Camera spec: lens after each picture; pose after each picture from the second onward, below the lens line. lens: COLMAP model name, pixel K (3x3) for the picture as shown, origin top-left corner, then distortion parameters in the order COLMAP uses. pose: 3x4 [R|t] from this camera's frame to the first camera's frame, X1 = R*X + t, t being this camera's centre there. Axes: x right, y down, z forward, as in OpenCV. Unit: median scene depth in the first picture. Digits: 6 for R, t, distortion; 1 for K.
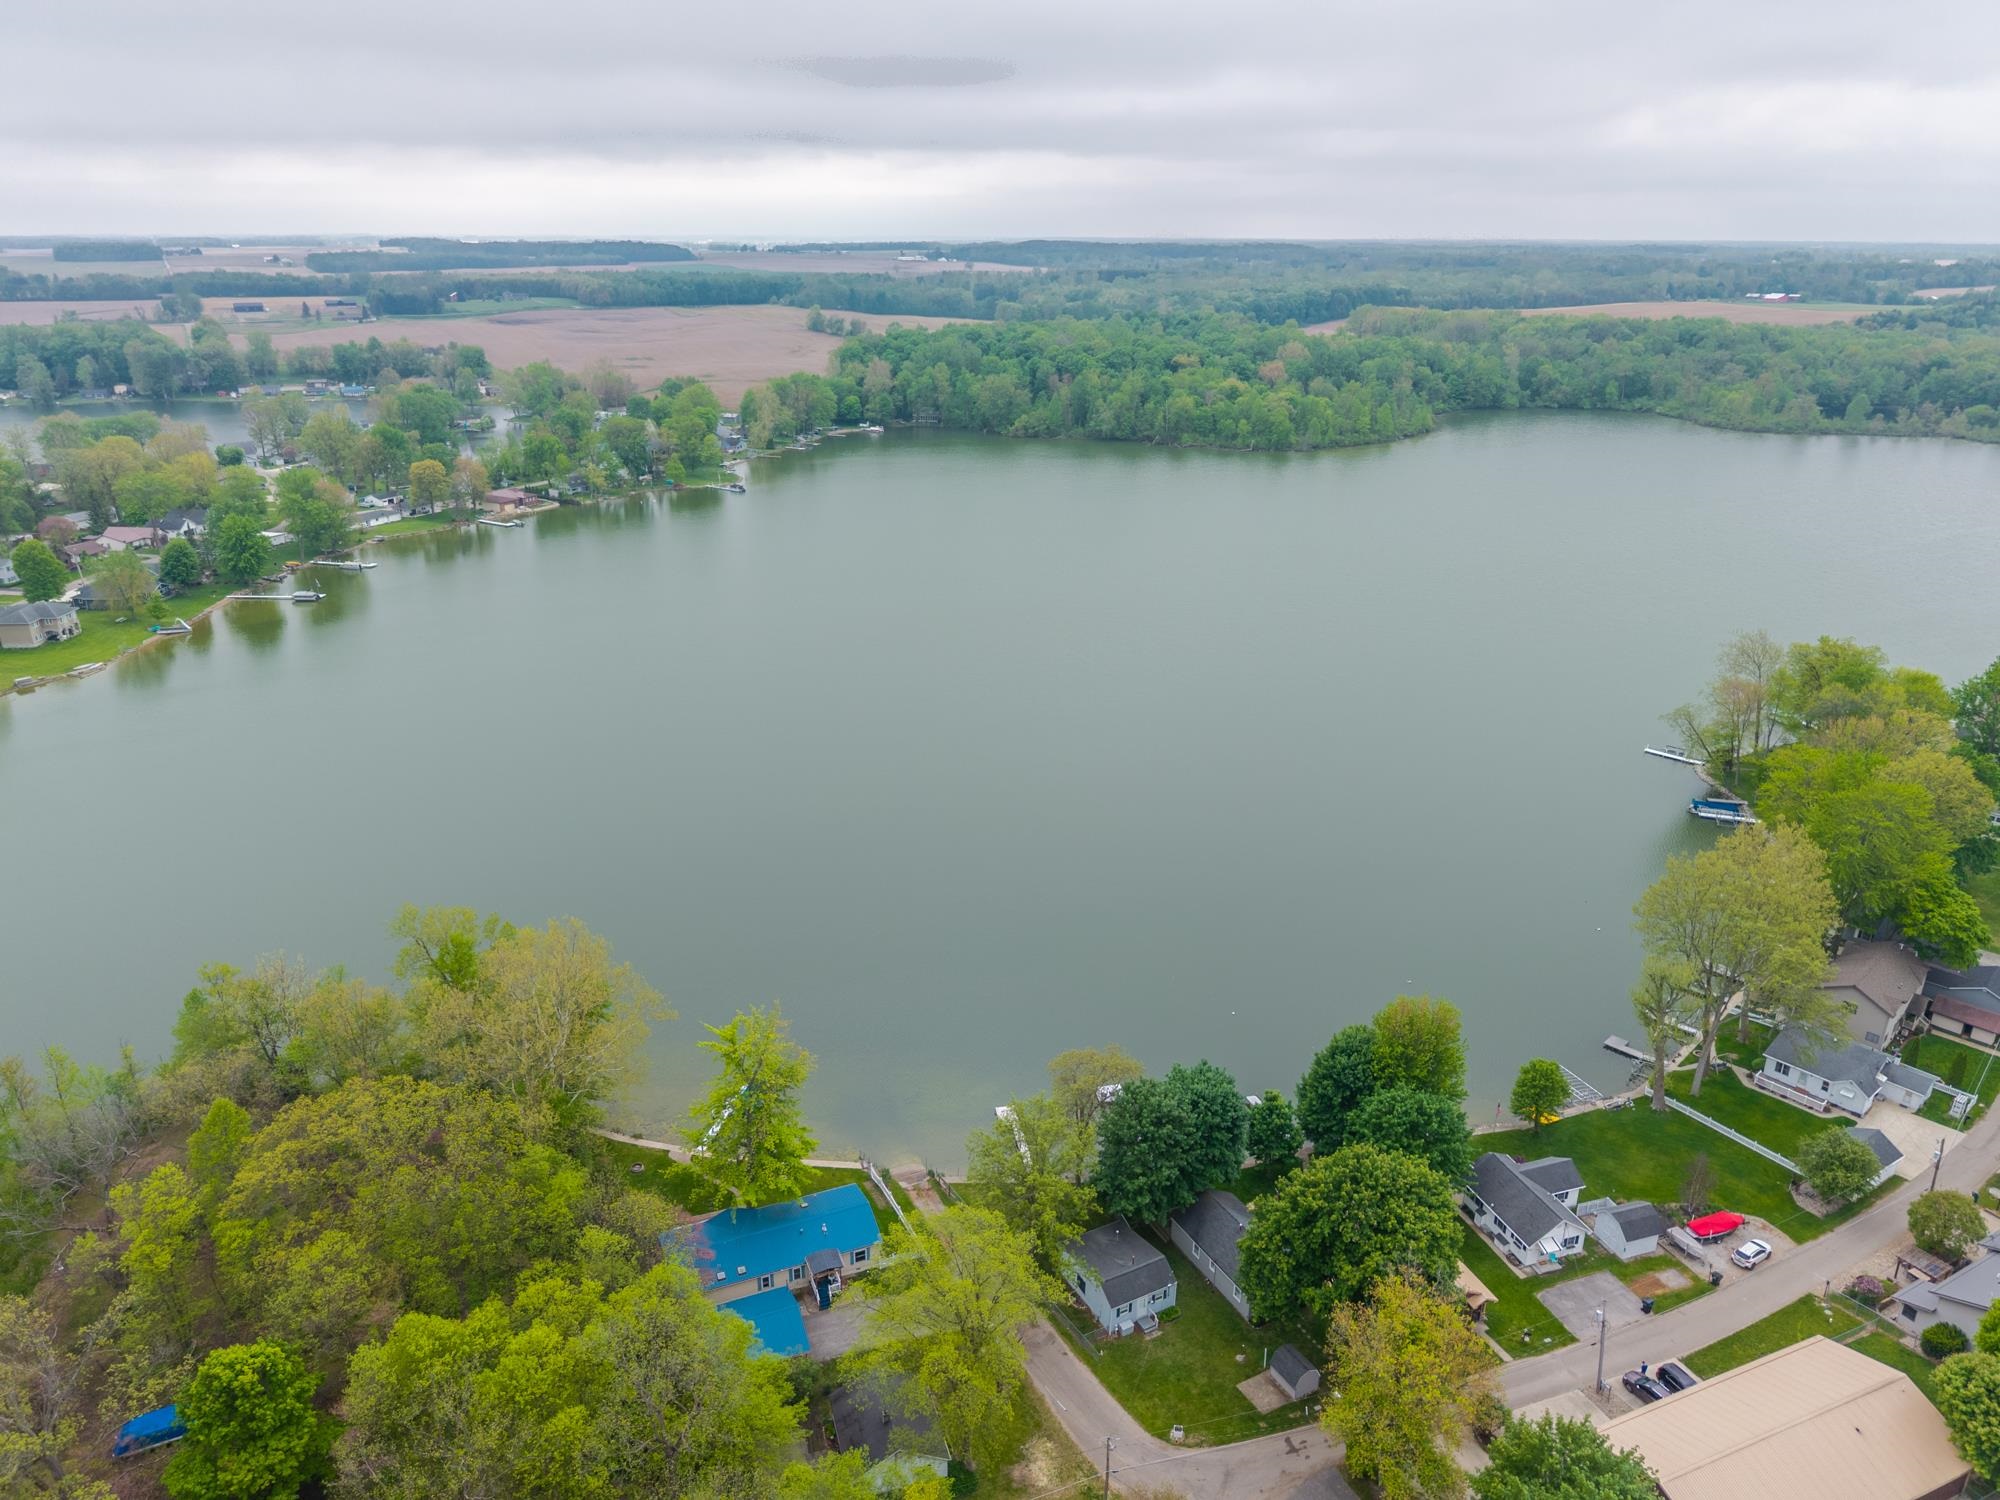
lens RADIAL K [[1350.6, 0, 987.5], [0, 1350.6, 752.6], [0, 0, 1]] dist [0.012582, -0.010105]
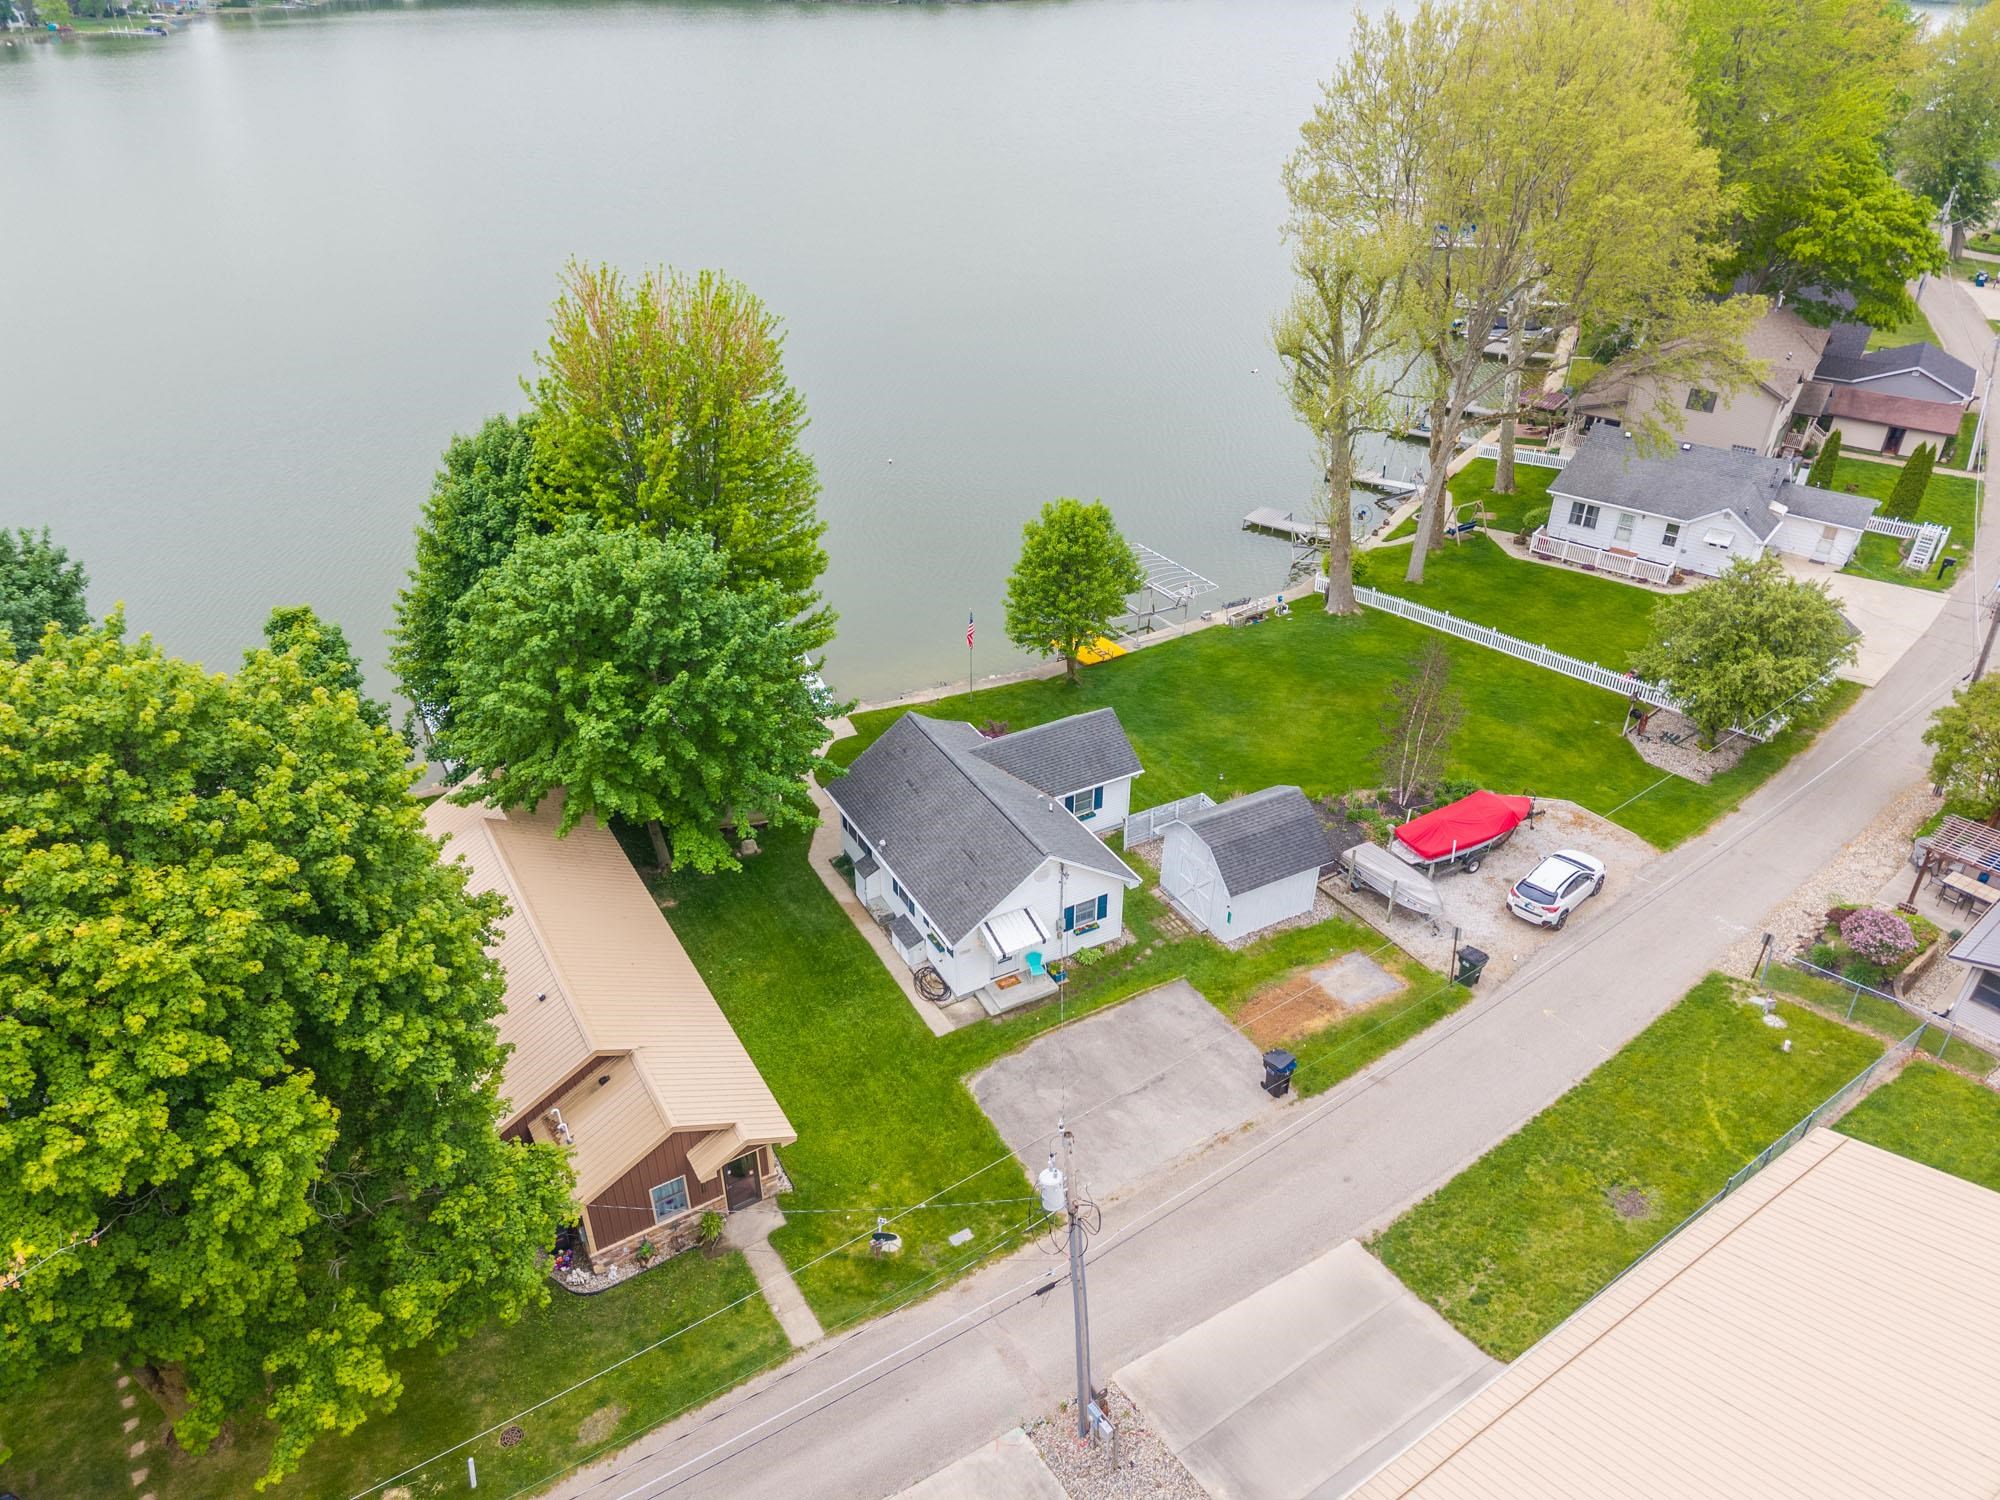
lens RADIAL K [[1340.0, 0, 992.2], [0, 1340.0, 758.7], [0, 0, 1]] dist [0.010923, -0.009274]
pose [[0.981233, -0.099287, 0.165298, 0.206634], [0.065734, 0.978134, 0.197317, 0.147104], [-0.181274, -0.182748, 0.966304, 0.395418]]
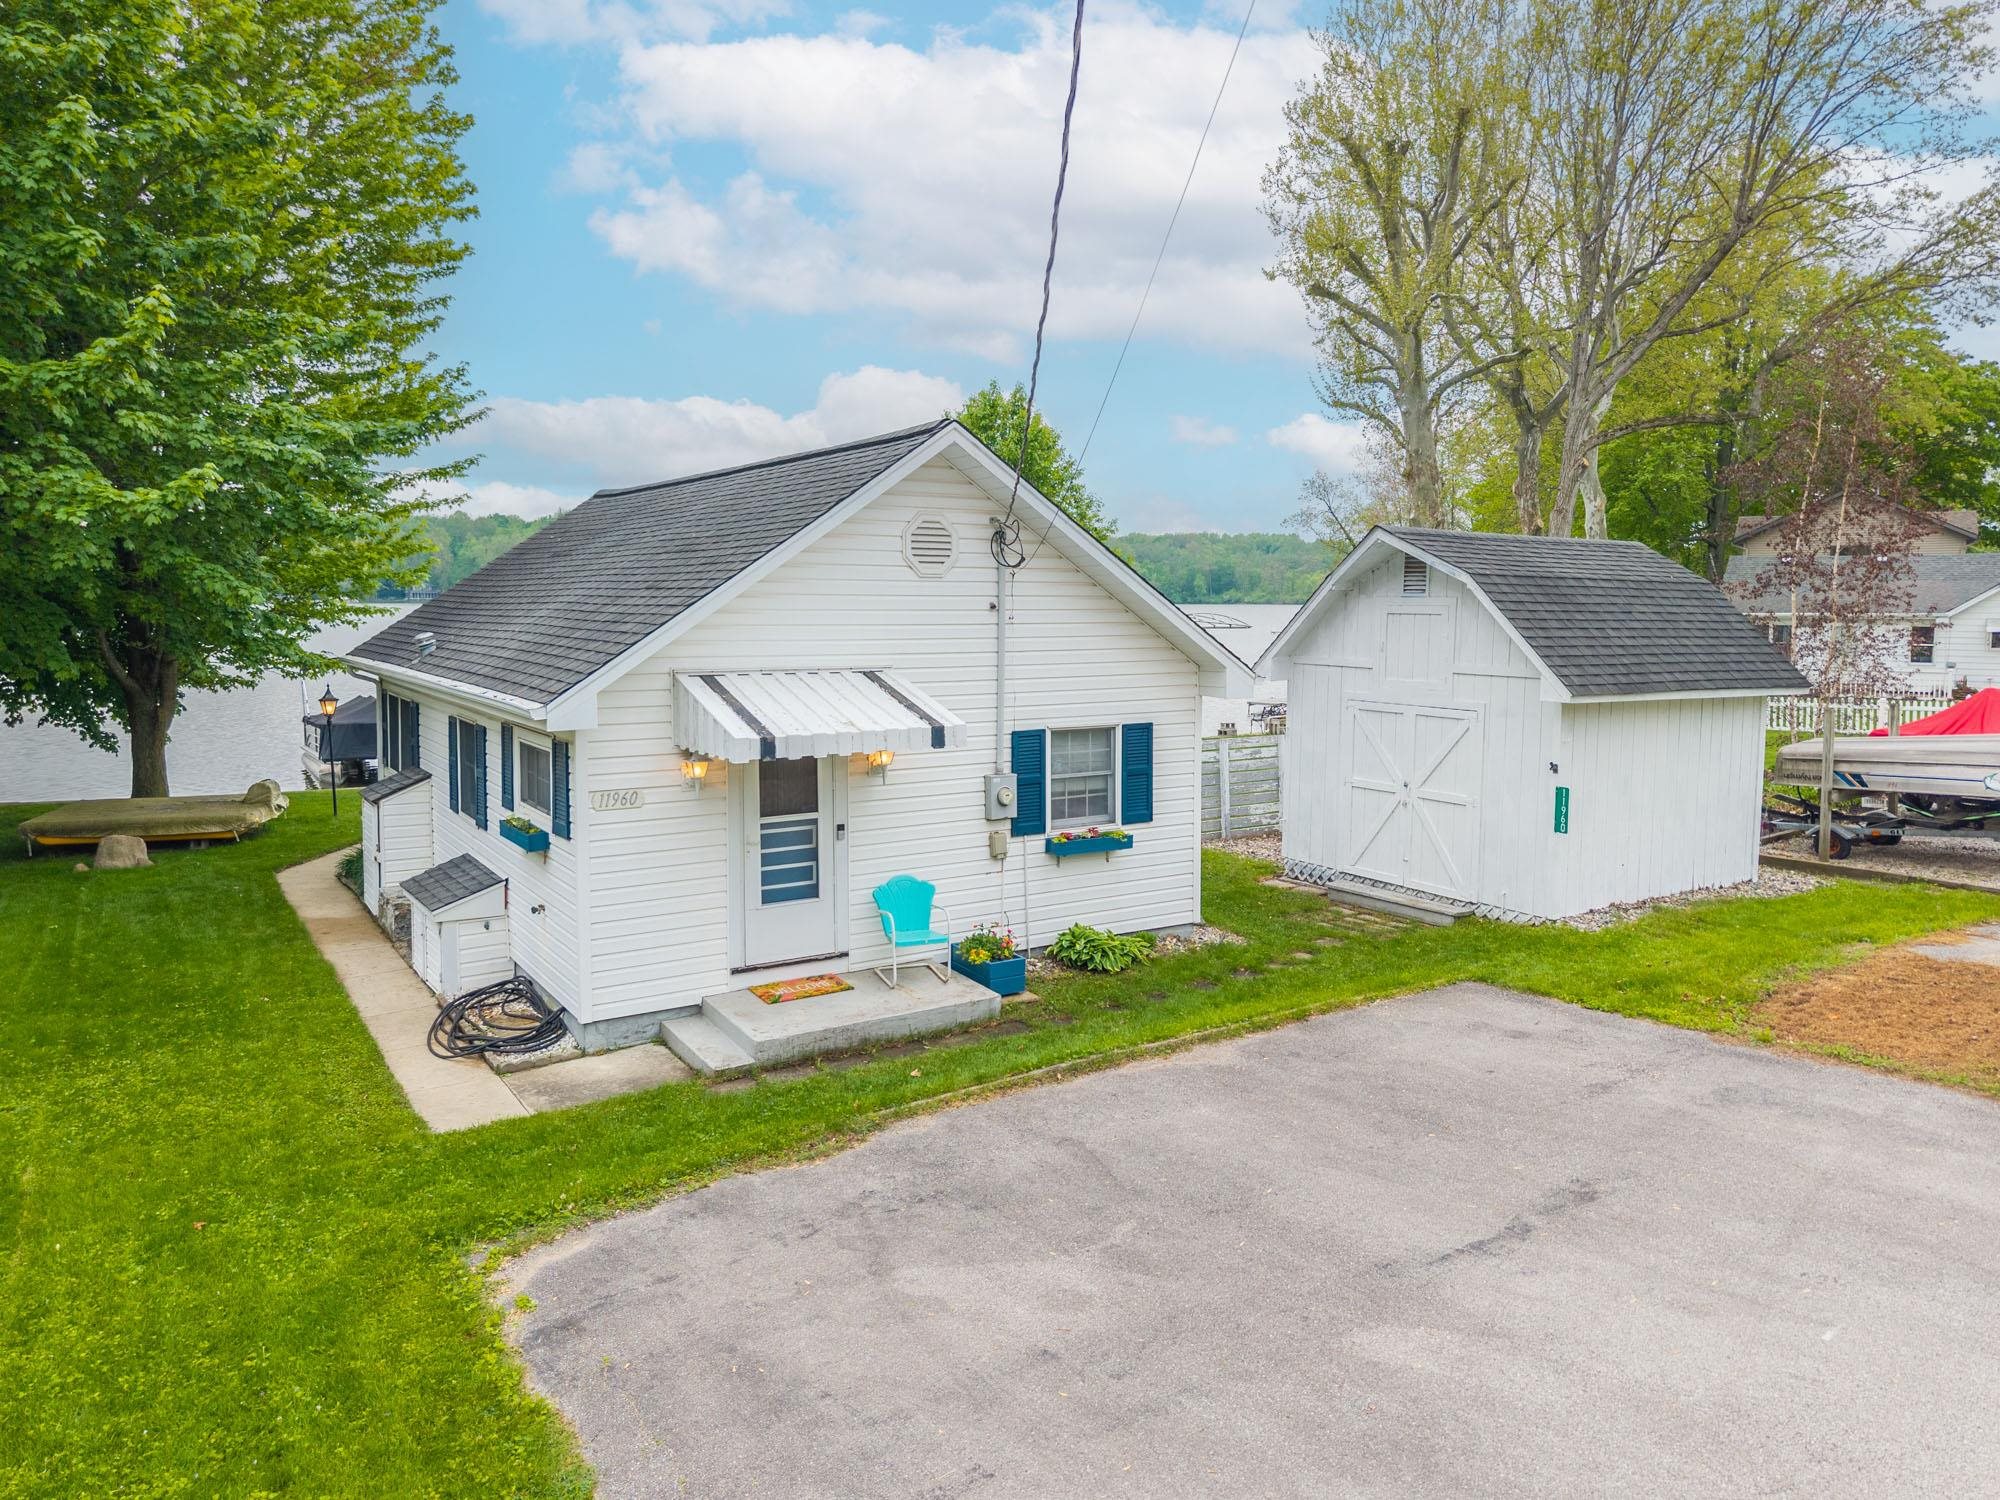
lens RADIAL K [[1351.1, 0, 1010.4], [0, 1351.1, 746.1], [0, 0, 1]] dist [0.007718, -0.014404]
pose [[0.963770, -0.021066, 0.265900, 0.233023], [0.095705, 0.957808, -0.271005, 0.225202], [-0.248972, 0.286634, 0.925123, 0.530630]]
